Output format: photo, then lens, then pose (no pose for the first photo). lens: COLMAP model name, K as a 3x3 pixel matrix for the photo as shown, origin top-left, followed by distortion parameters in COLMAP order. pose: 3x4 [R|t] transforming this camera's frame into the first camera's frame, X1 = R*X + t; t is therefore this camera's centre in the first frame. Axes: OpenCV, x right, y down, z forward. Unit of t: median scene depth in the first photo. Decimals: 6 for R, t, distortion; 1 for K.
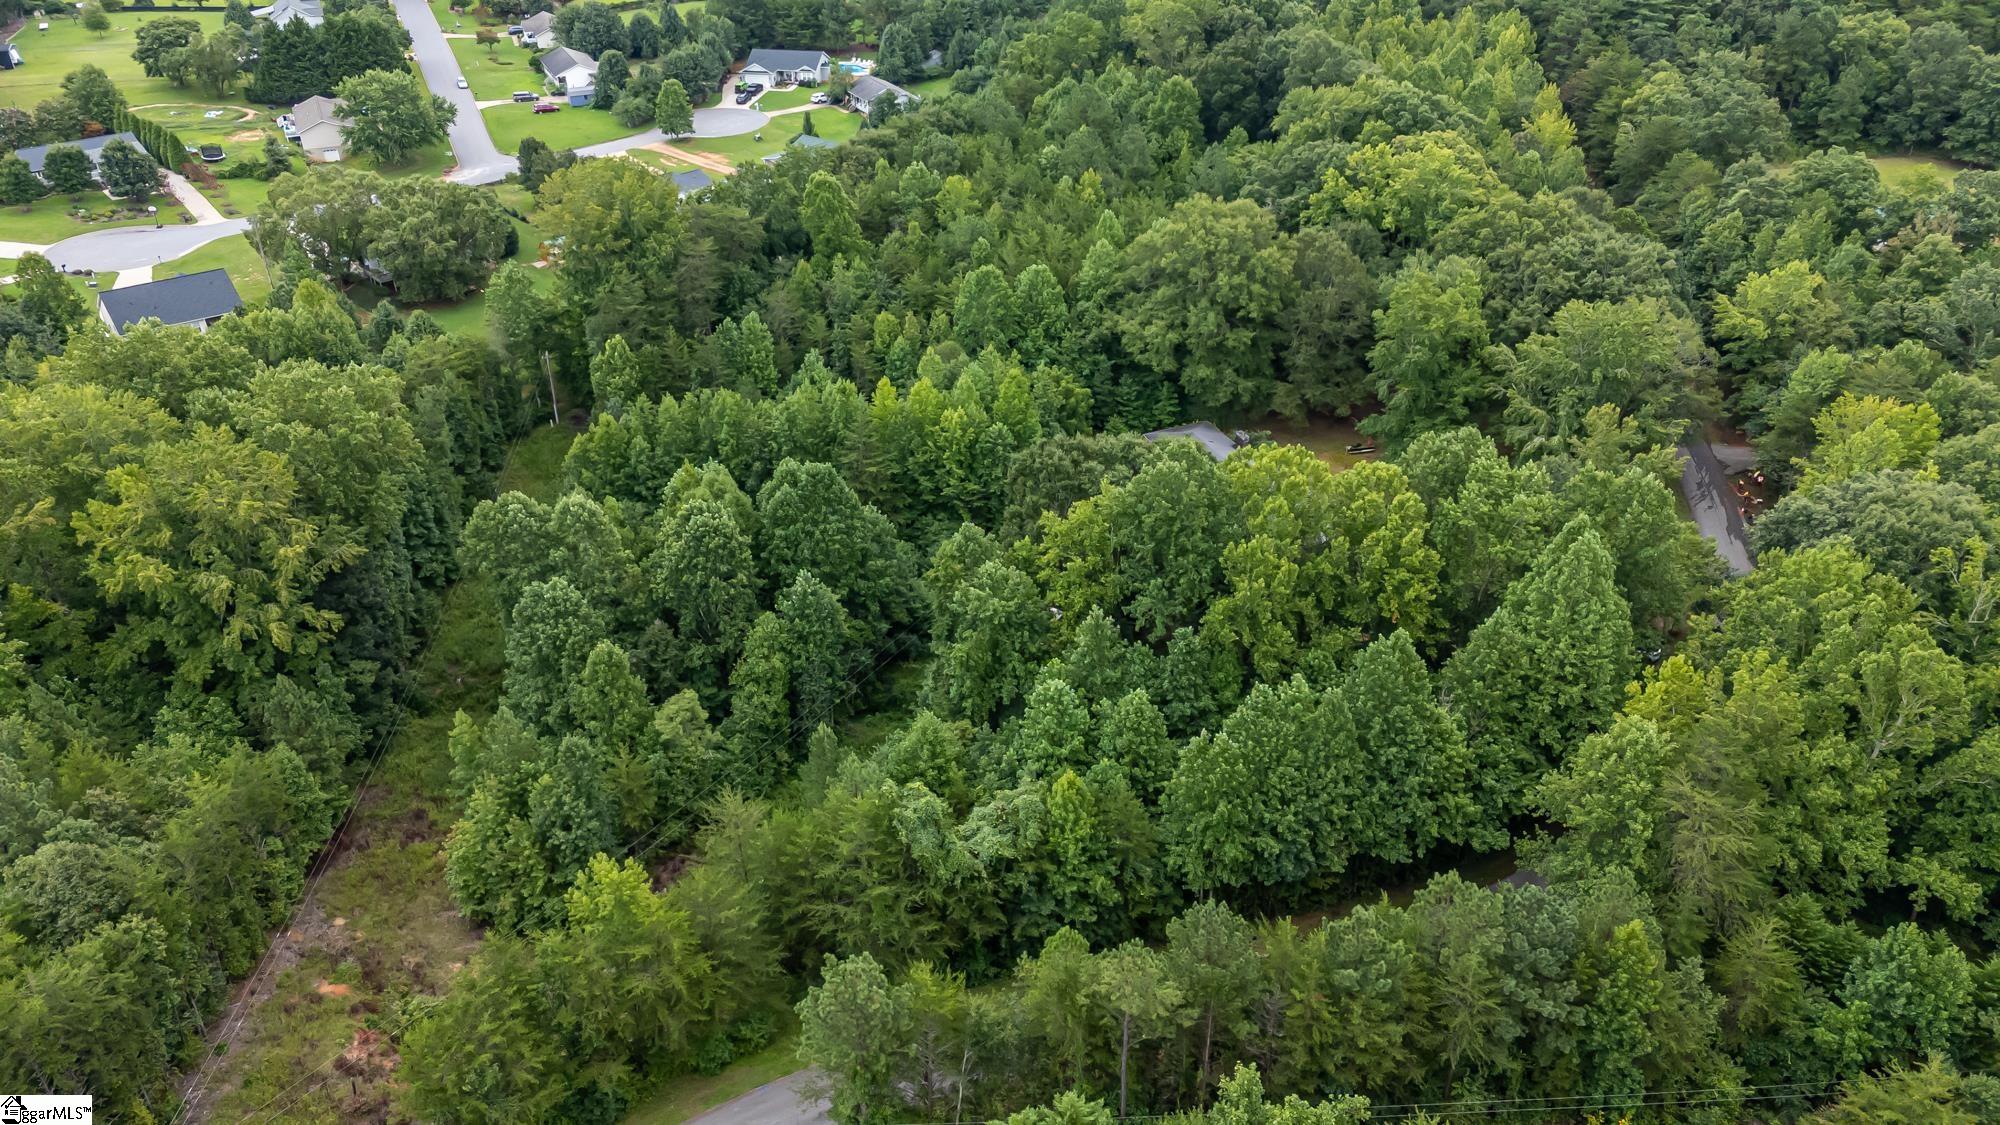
lens RADIAL K [[1476.0, 0, 999.6], [0, 1476.0, 568.5], [0, 0, 1]] dist [0.075889, -0.039644]
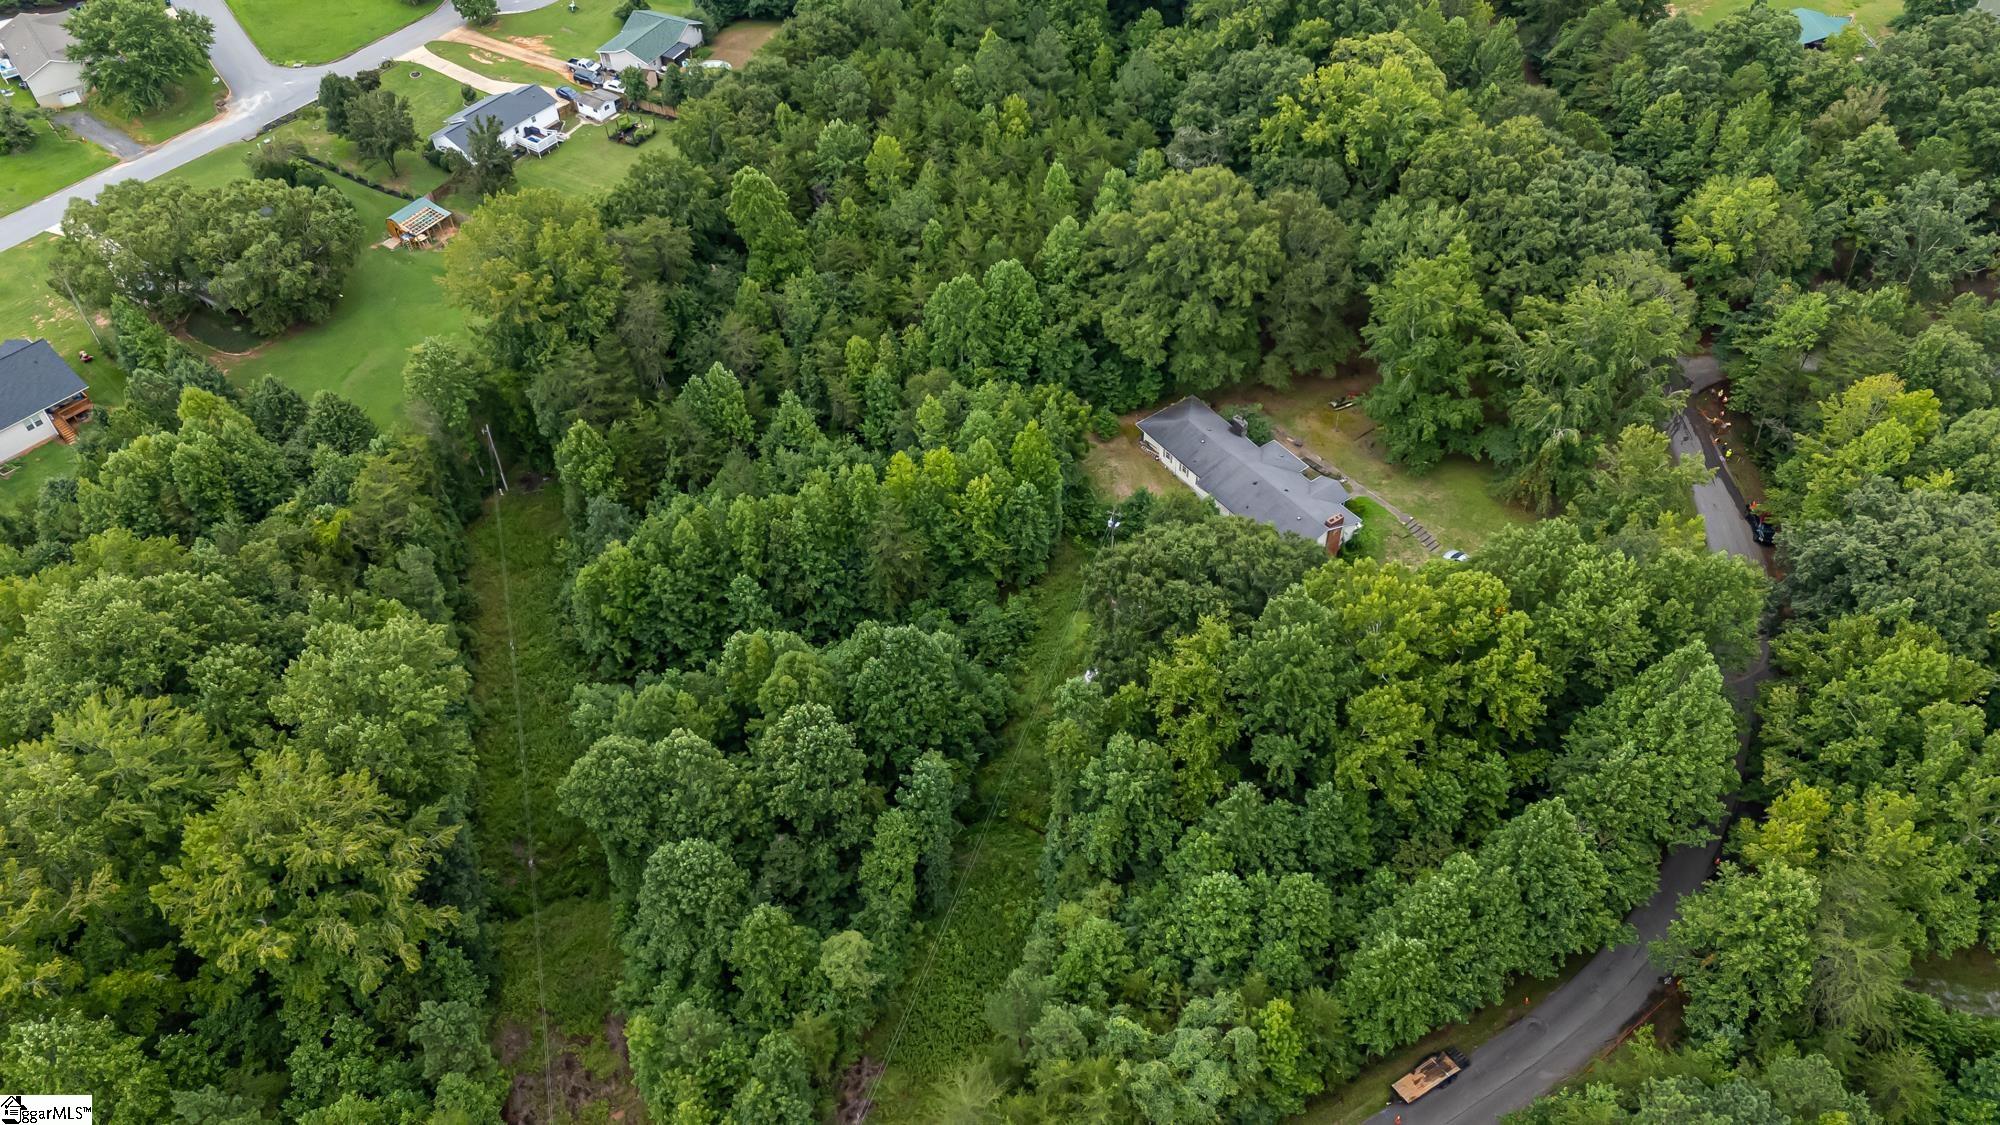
lens RADIAL K [[1476.0, 0, 999.6], [0, 1476.0, 568.5], [0, 0, 1]] dist [0.075889, -0.039644]
pose [[0.977888, -0.157136, 0.138000, -0.141873], [0.118349, 0.959853, 0.254313, -0.261655], [-0.172421, -0.232357, 0.957226, 0.062552]]
